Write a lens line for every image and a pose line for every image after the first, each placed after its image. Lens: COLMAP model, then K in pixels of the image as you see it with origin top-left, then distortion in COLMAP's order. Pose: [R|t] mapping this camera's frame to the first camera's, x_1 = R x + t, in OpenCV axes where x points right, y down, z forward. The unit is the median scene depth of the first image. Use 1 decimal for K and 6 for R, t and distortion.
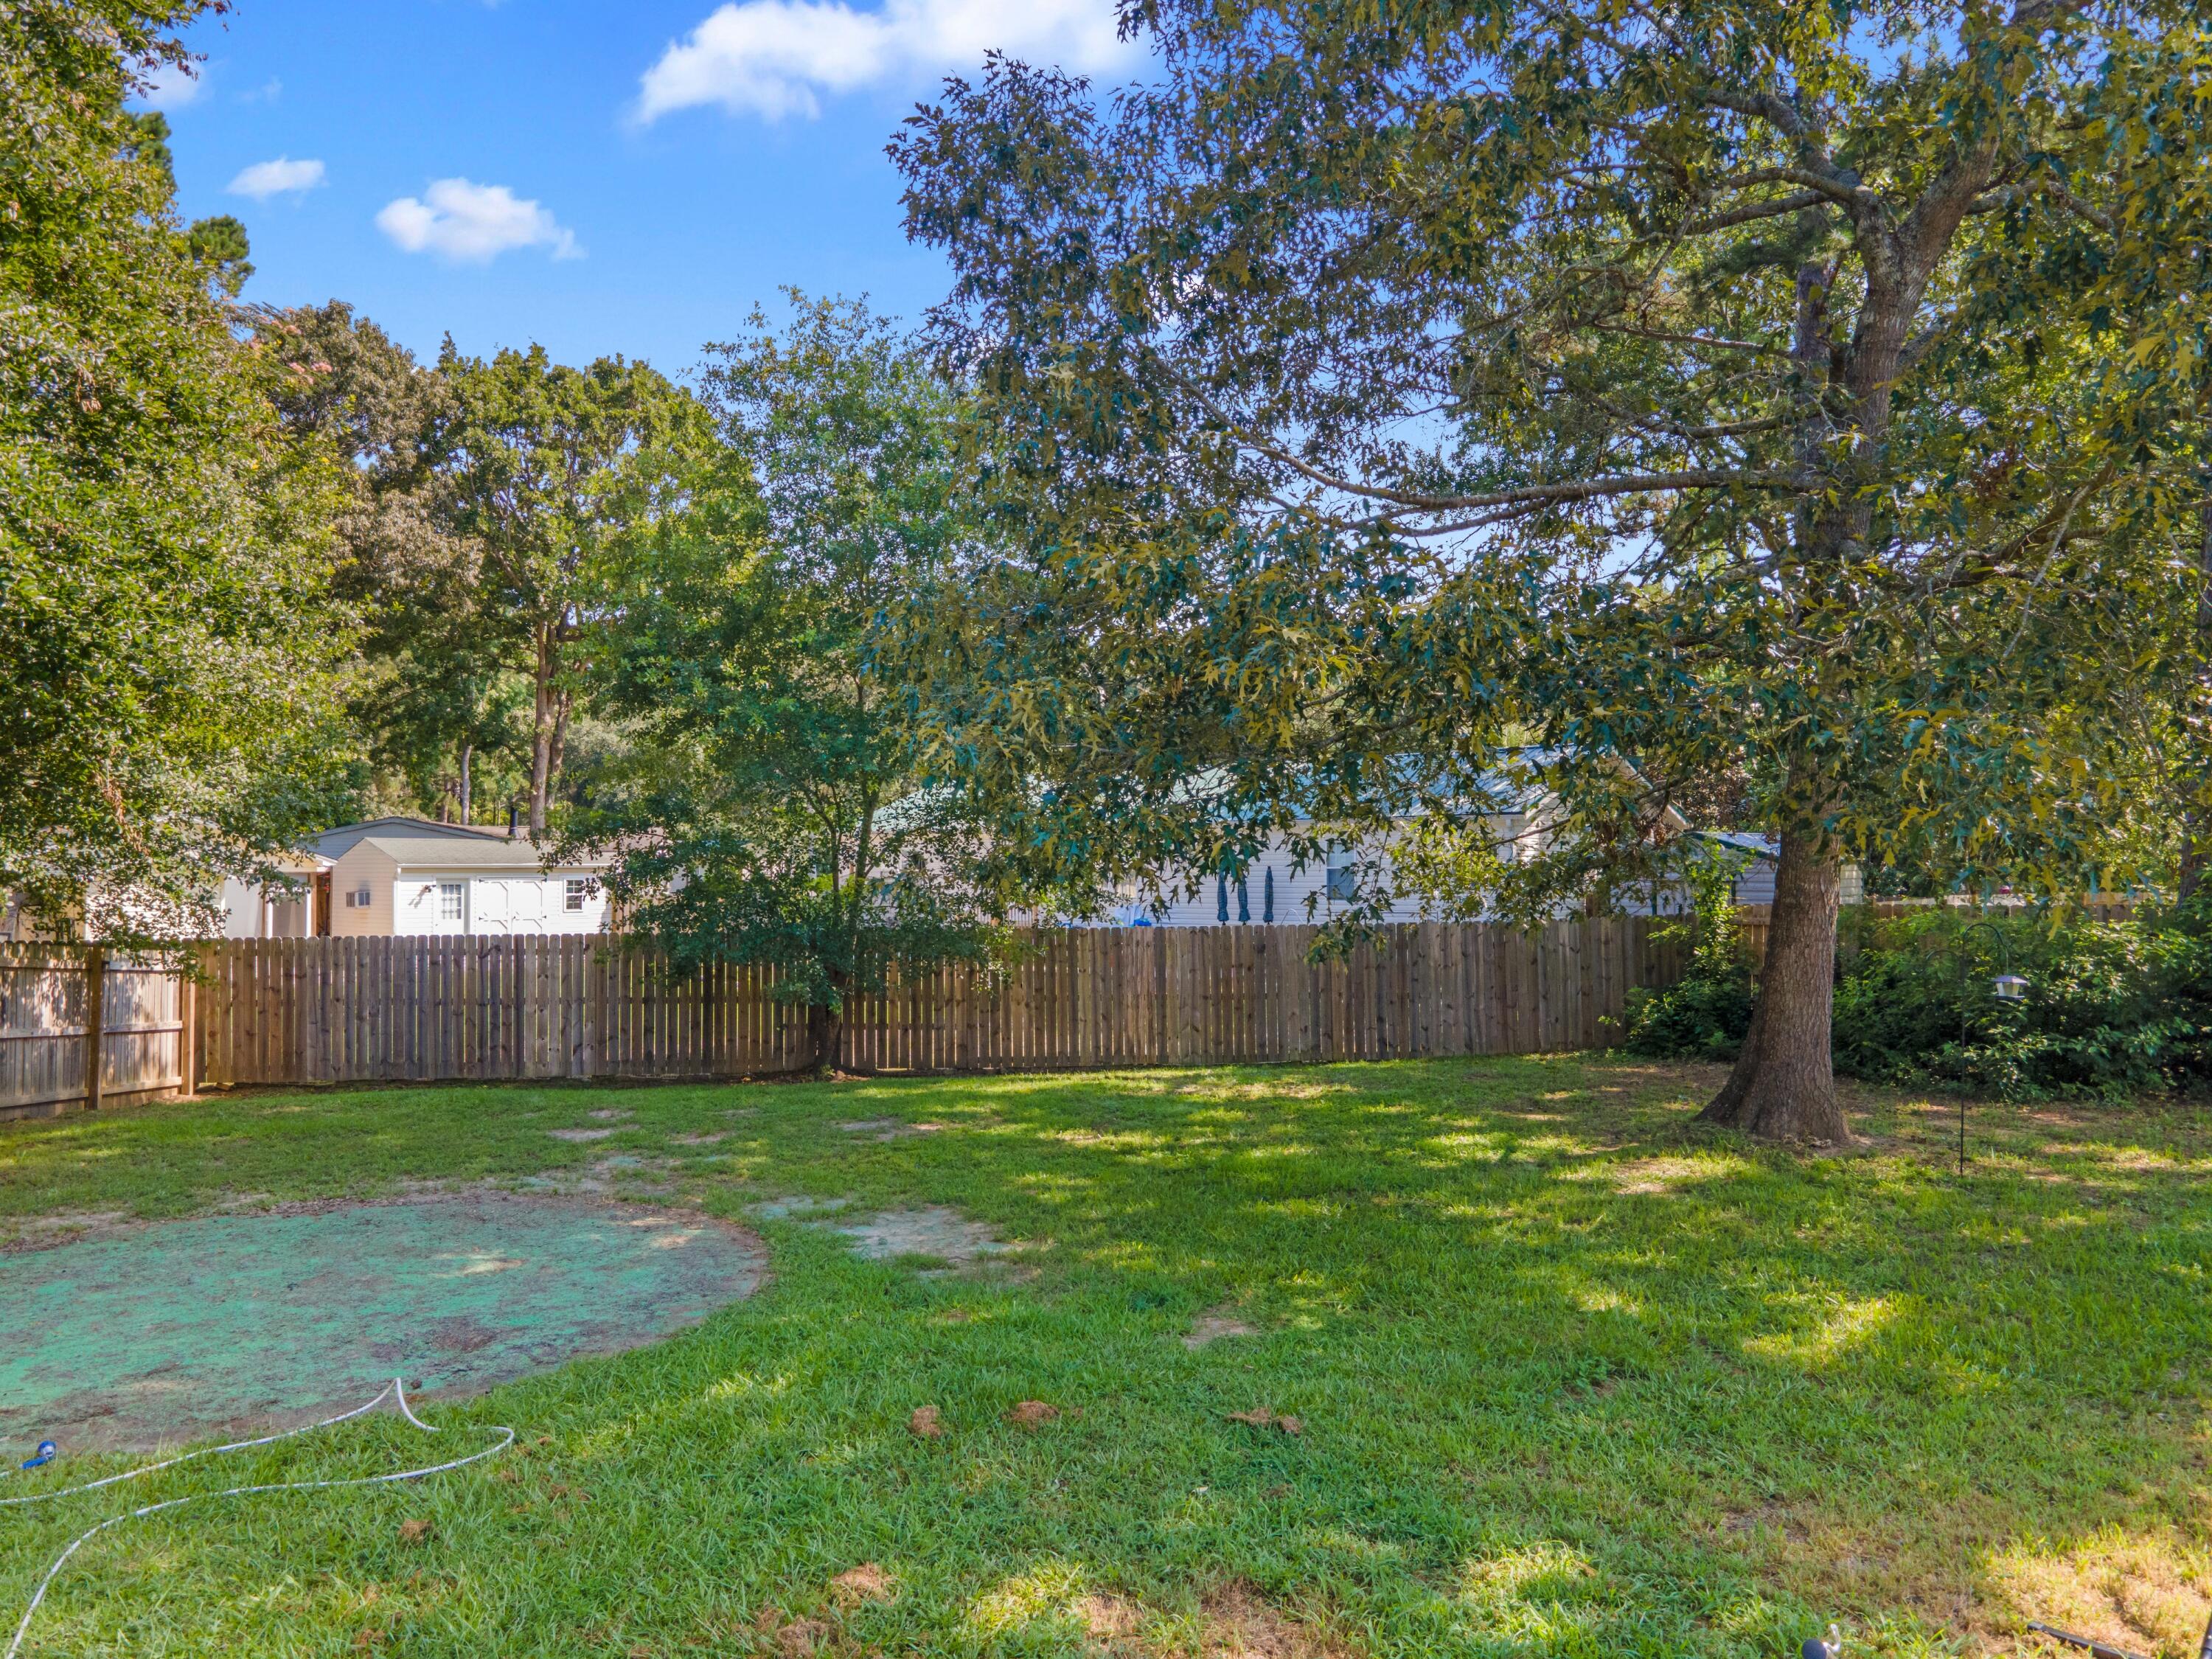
lens RADIAL K [[1554.9, 0, 1106.0], [0, 1554.9, 829.5], [0, 0, 1]] dist [0.069525, -0.074302]
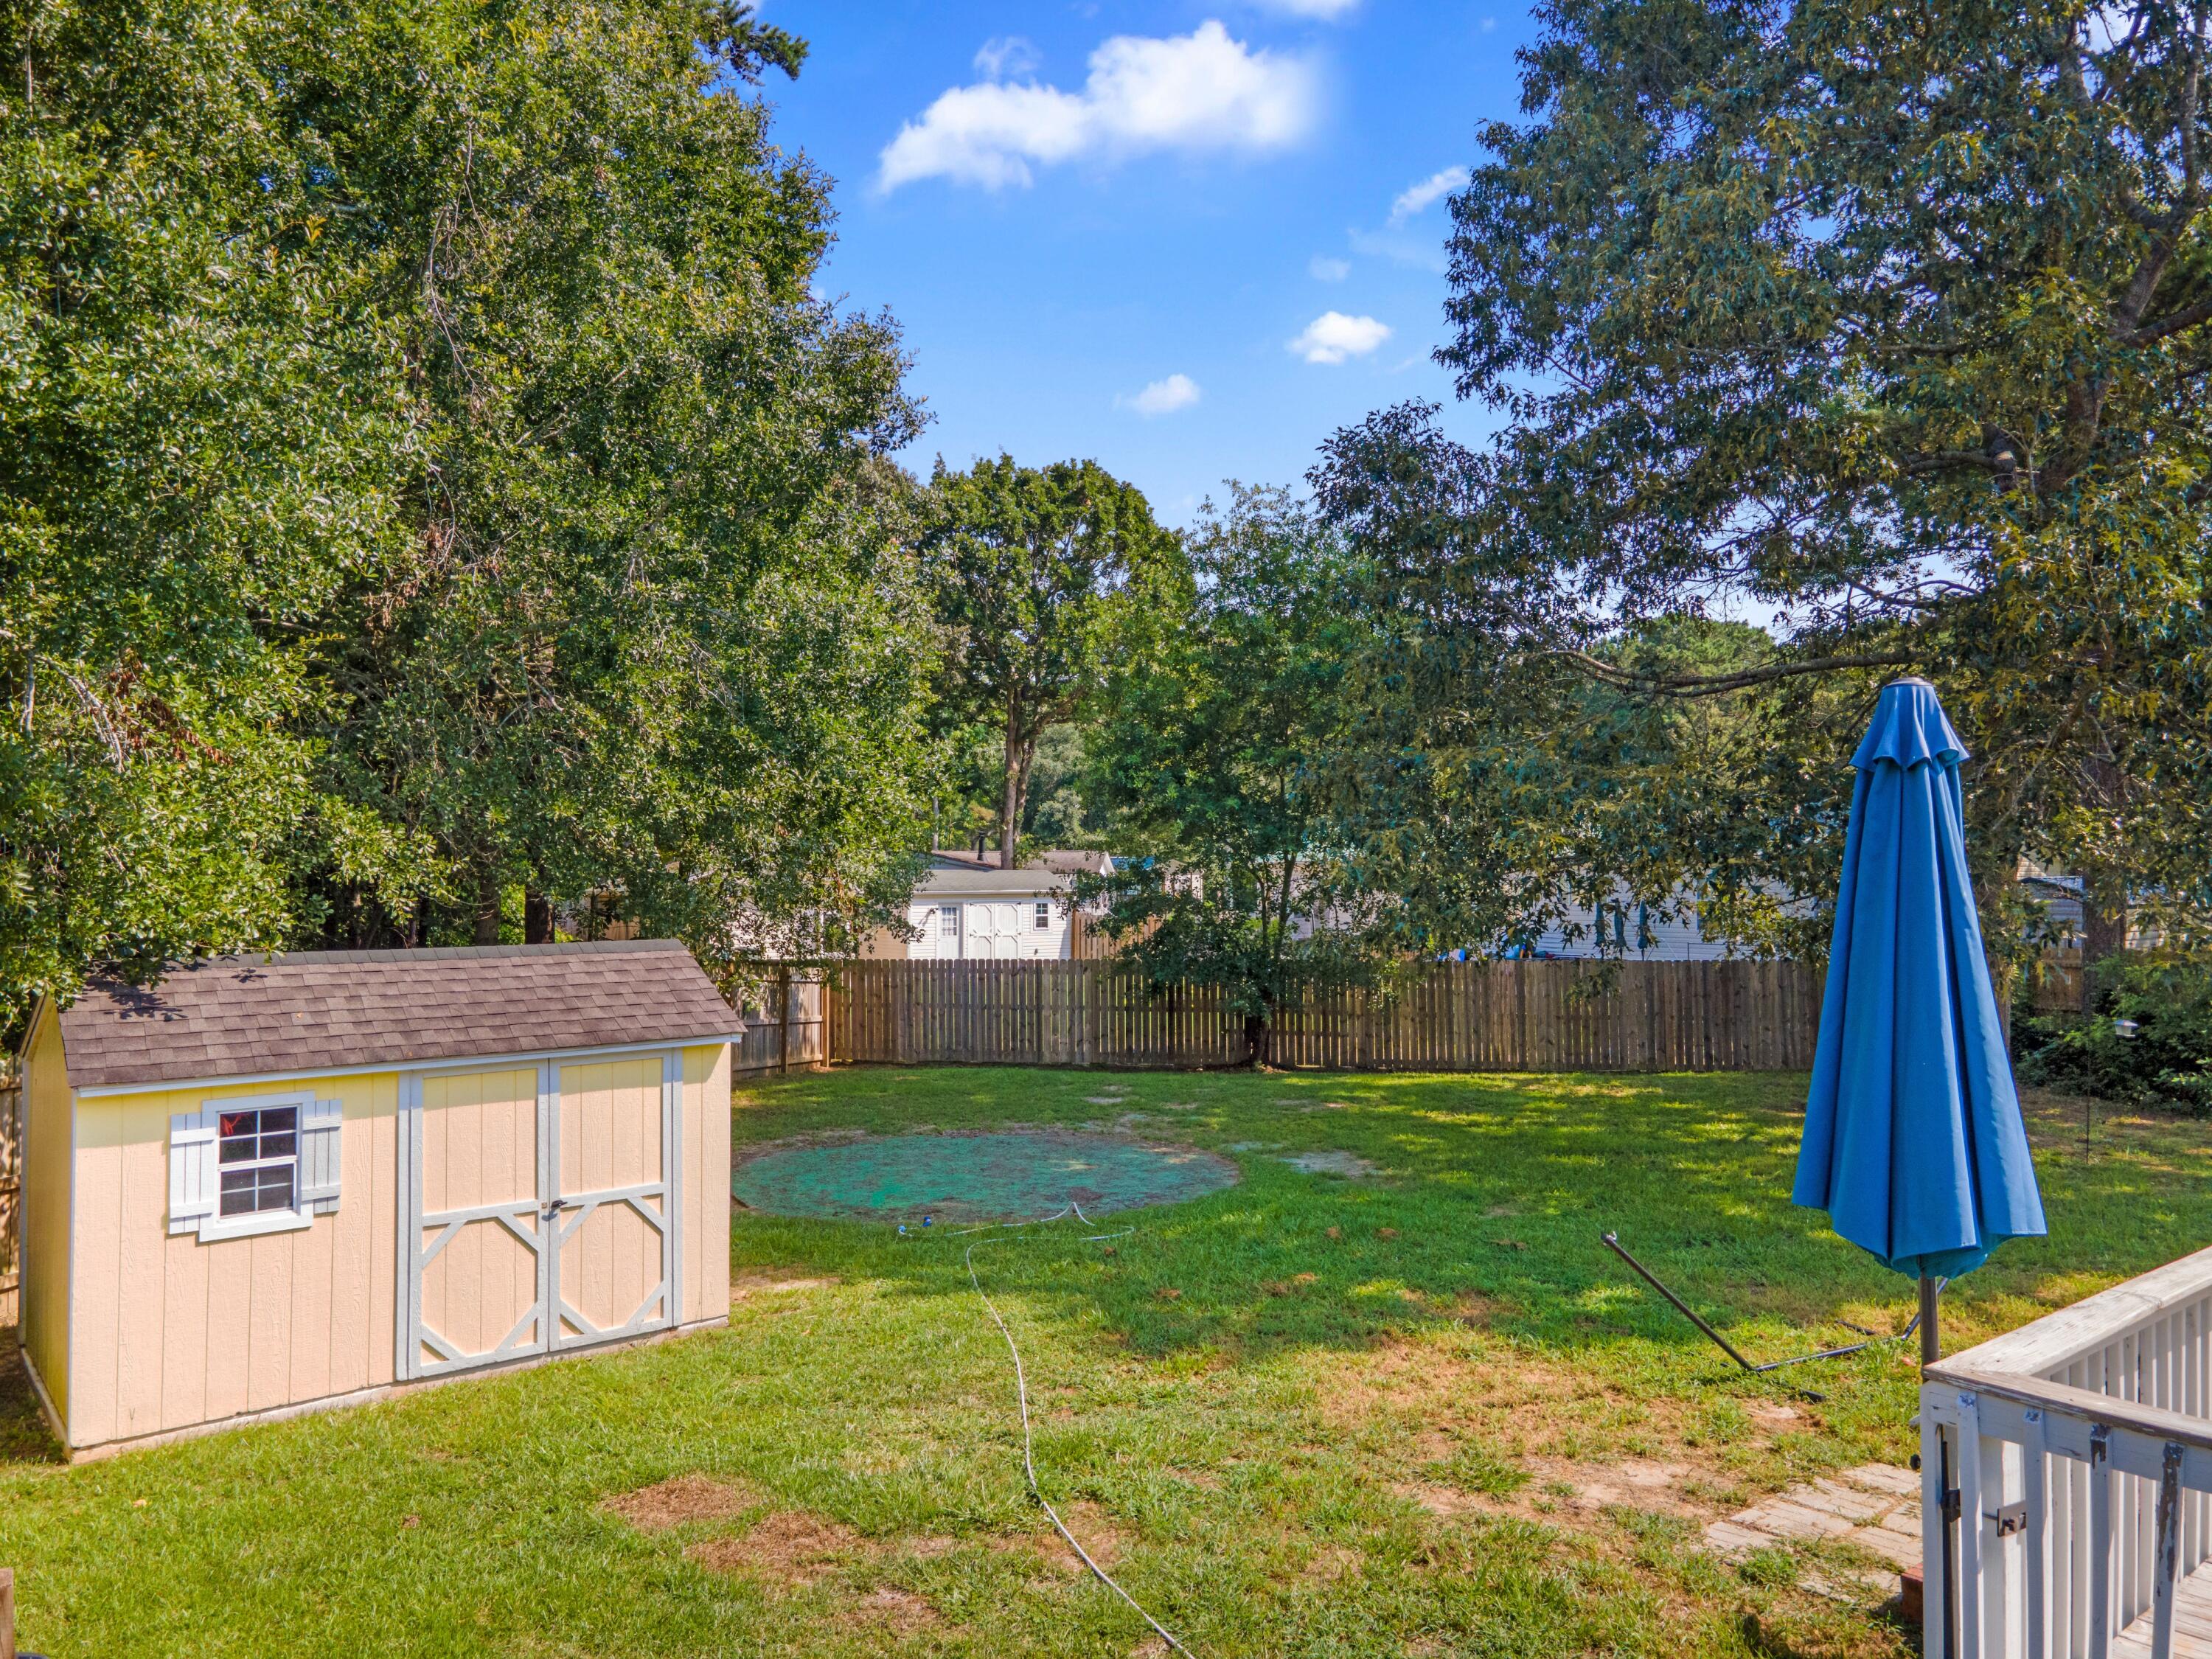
lens RADIAL K [[1547.1, 0, 1104.7], [0, 1547.1, 864.2], [0, 0, 1]] dist [0.037177, -0.000469]
pose [[0.965854, -0.003073, -0.259071, 0.037970], [0.007922, 0.999812, 0.017675, -0.042559], [0.258968, -0.019123, 0.965697, -0.315537]]
